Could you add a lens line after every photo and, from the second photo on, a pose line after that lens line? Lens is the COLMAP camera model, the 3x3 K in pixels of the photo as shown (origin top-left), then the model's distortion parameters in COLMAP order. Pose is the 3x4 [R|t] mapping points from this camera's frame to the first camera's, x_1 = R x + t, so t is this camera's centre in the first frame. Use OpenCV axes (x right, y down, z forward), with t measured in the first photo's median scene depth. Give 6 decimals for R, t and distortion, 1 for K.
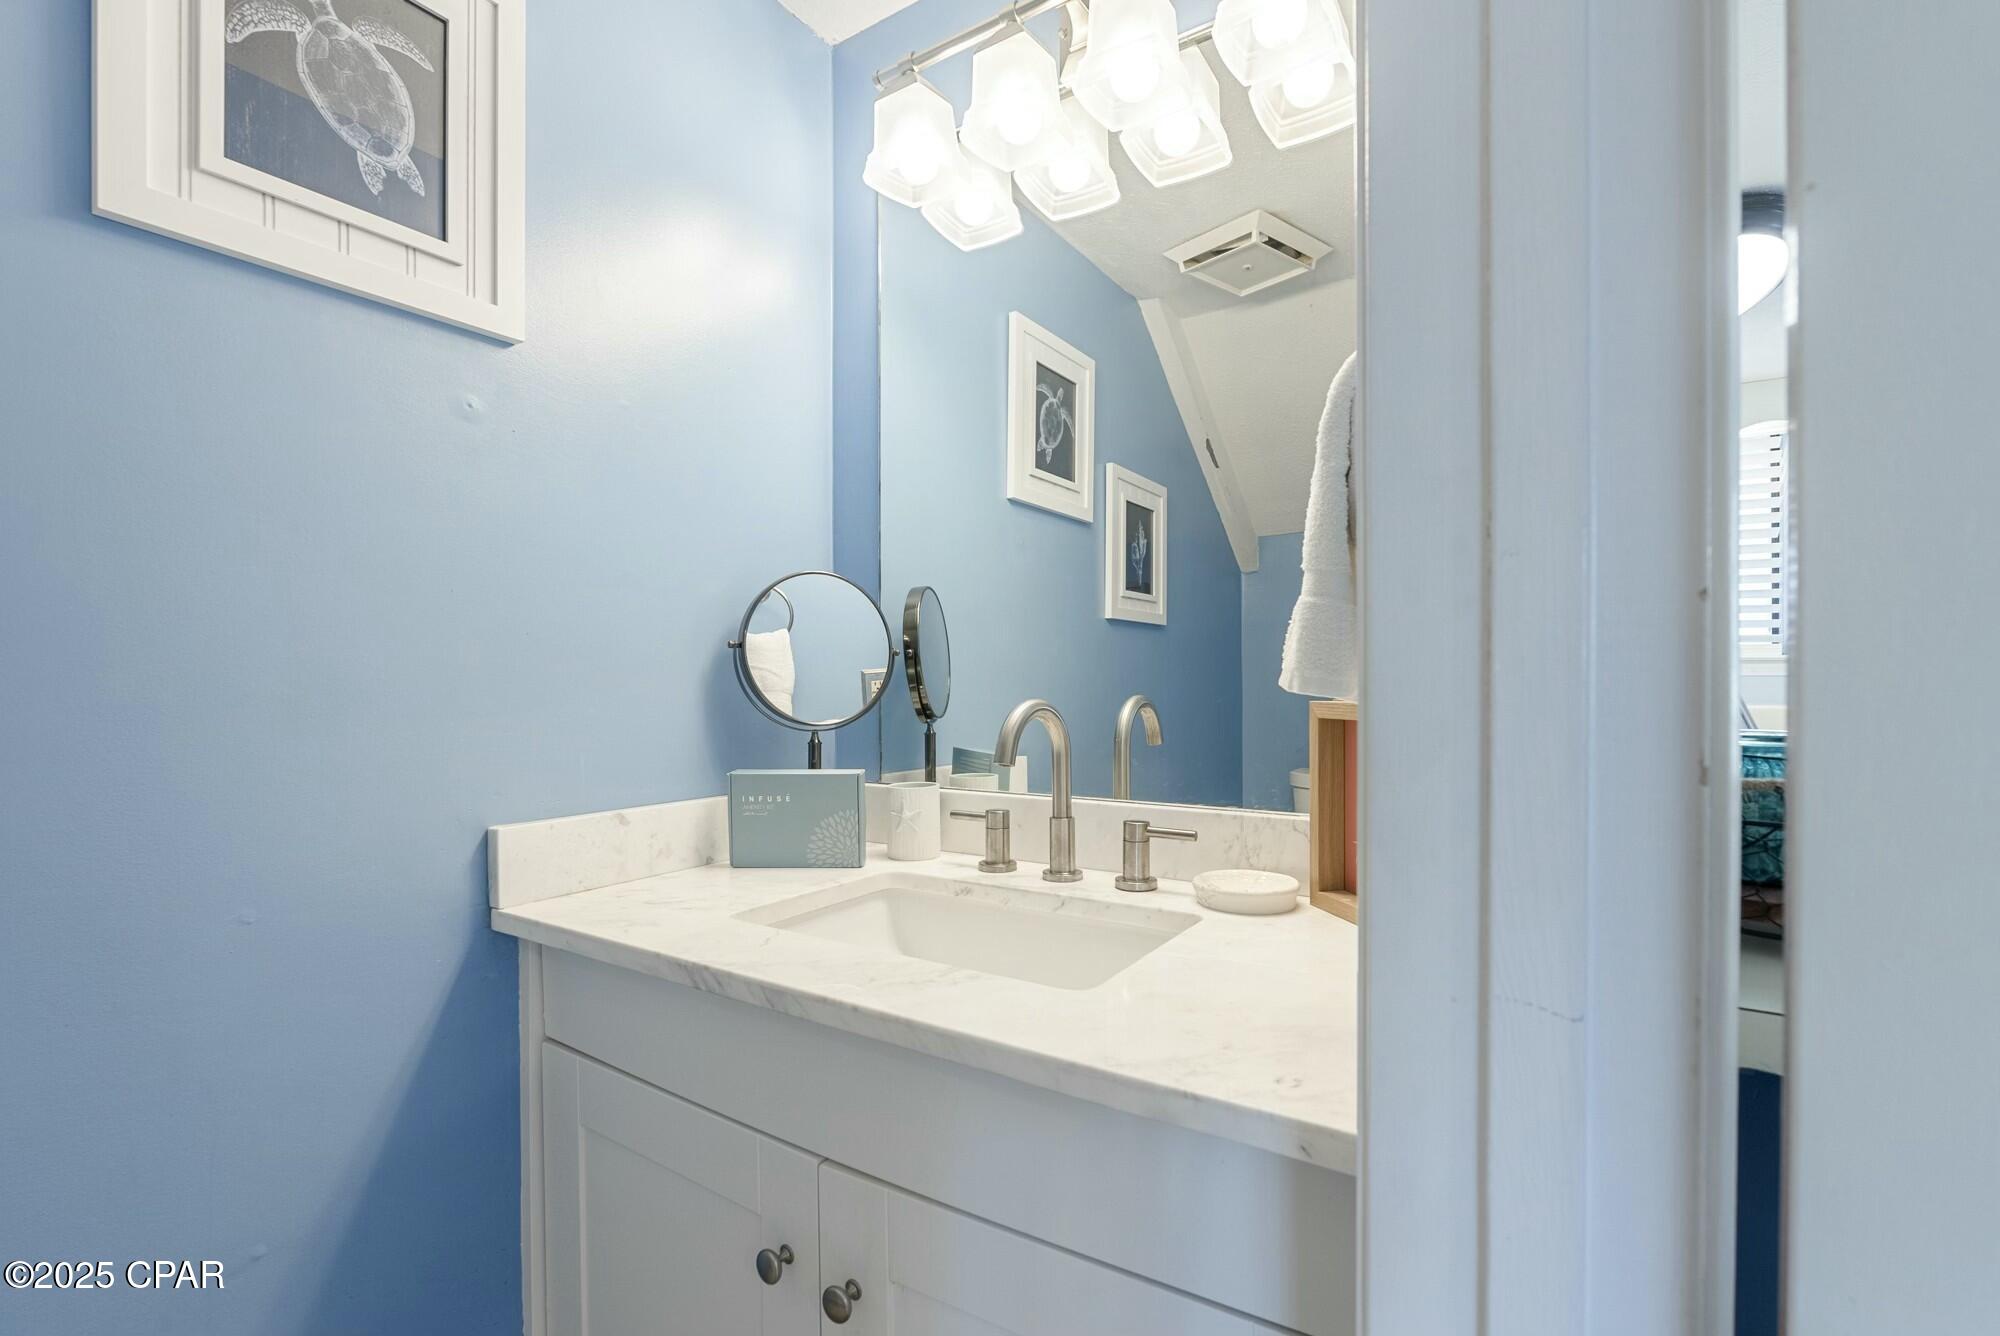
lens RADIAL K [[894.4, 0, 948.9], [0, 894.4, 687.8], [0, 0, 1]] dist [0.000408, 0.000082]
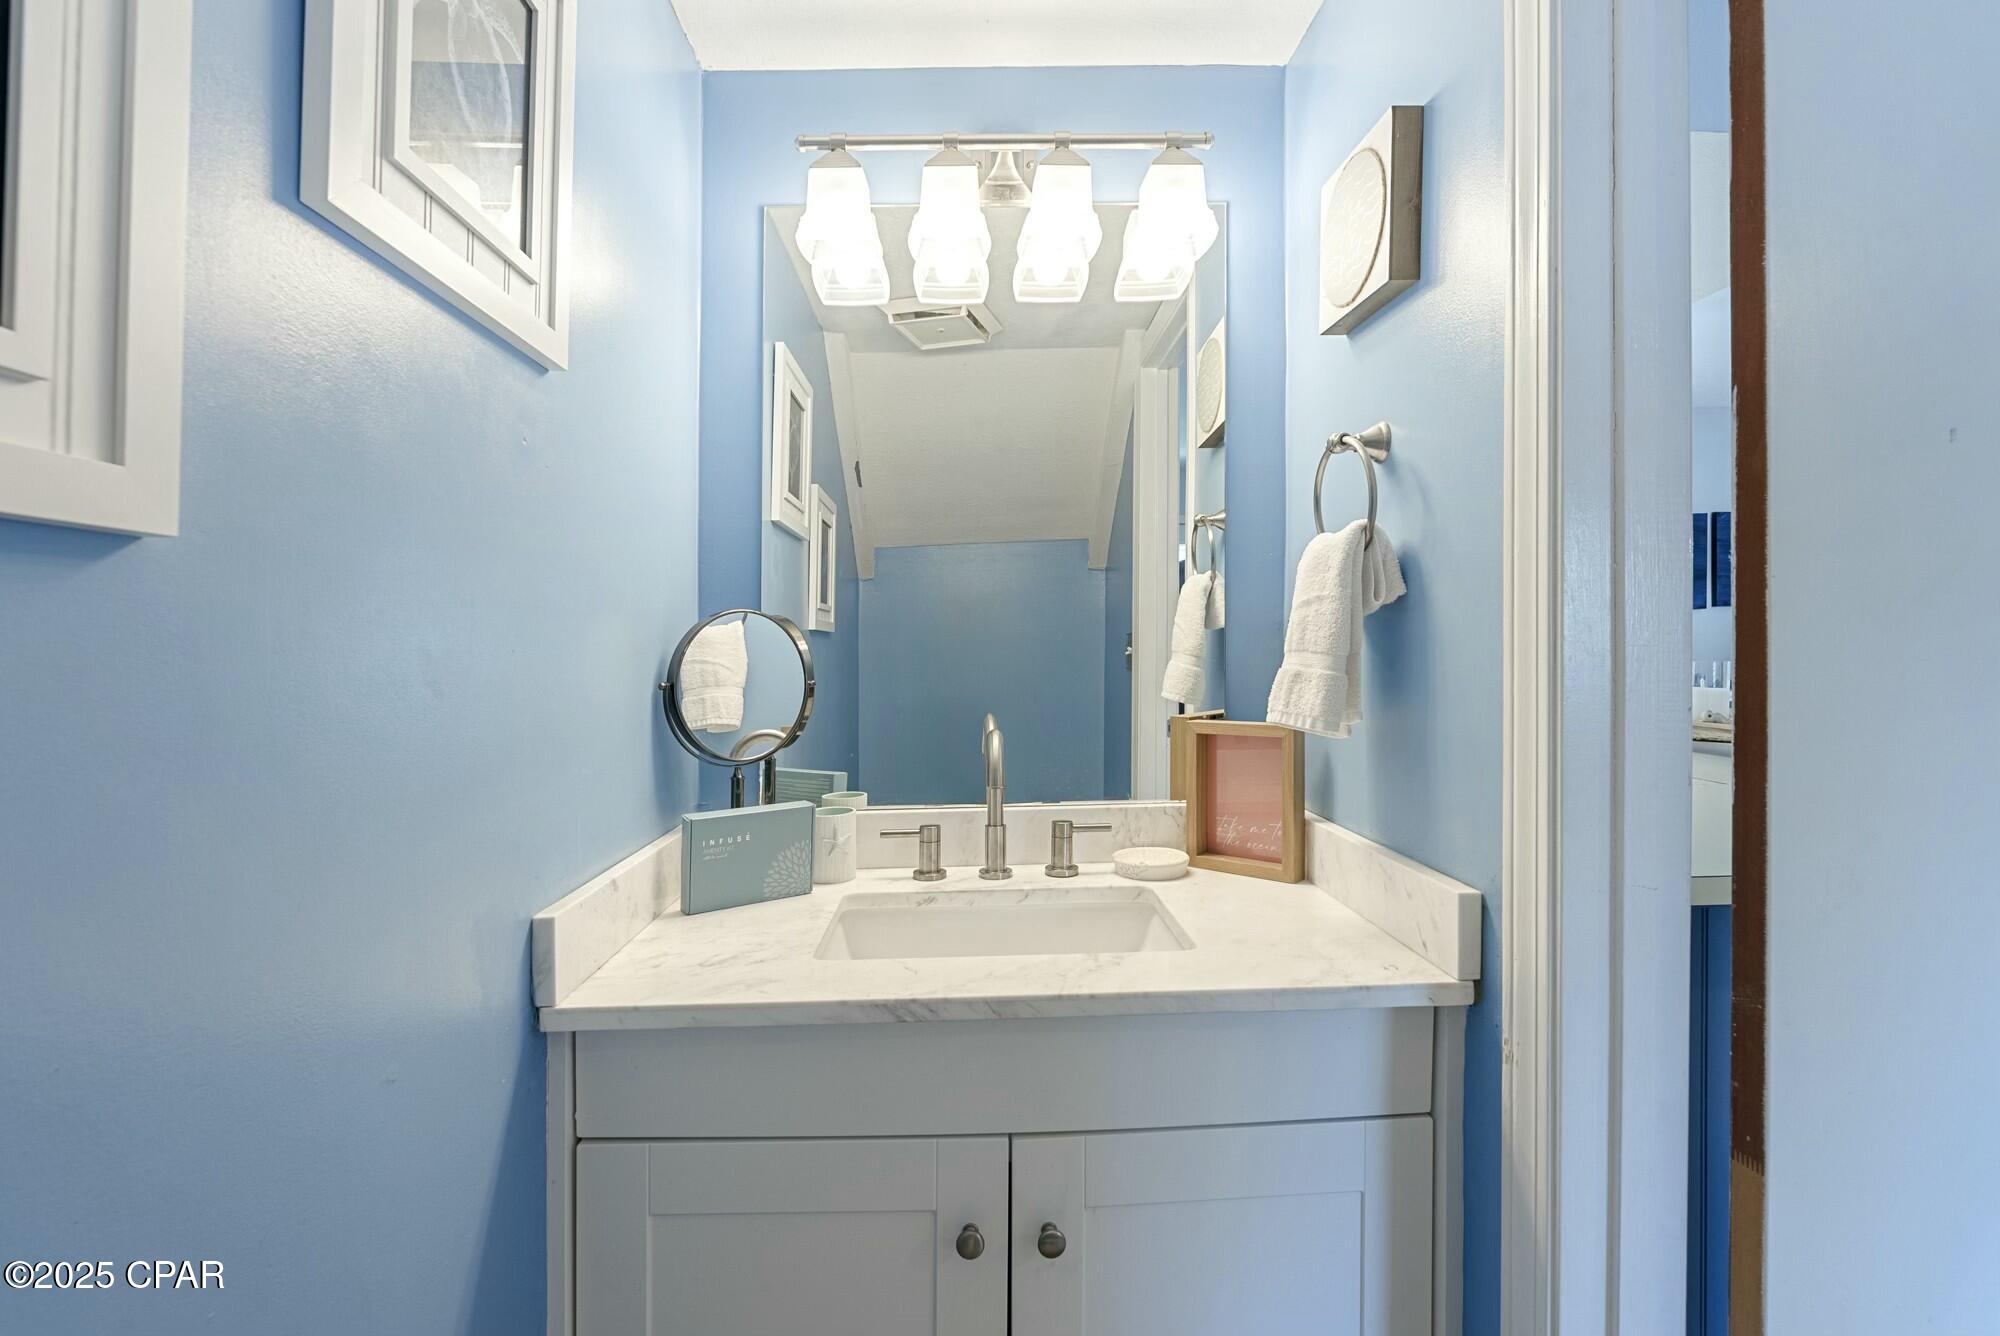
lens RADIAL K [[888.6, 0, 1010.1], [0, 888.6, 684.7], [0, 0, 1]] dist [-0.002549, 0.000578]
pose [[0.805158, -0.022965, 0.592615, -0.569707], [0.014283, 0.999711, 0.019335, -0.065591], [-0.592888, -0.007103, 0.805254, 0.038678]]
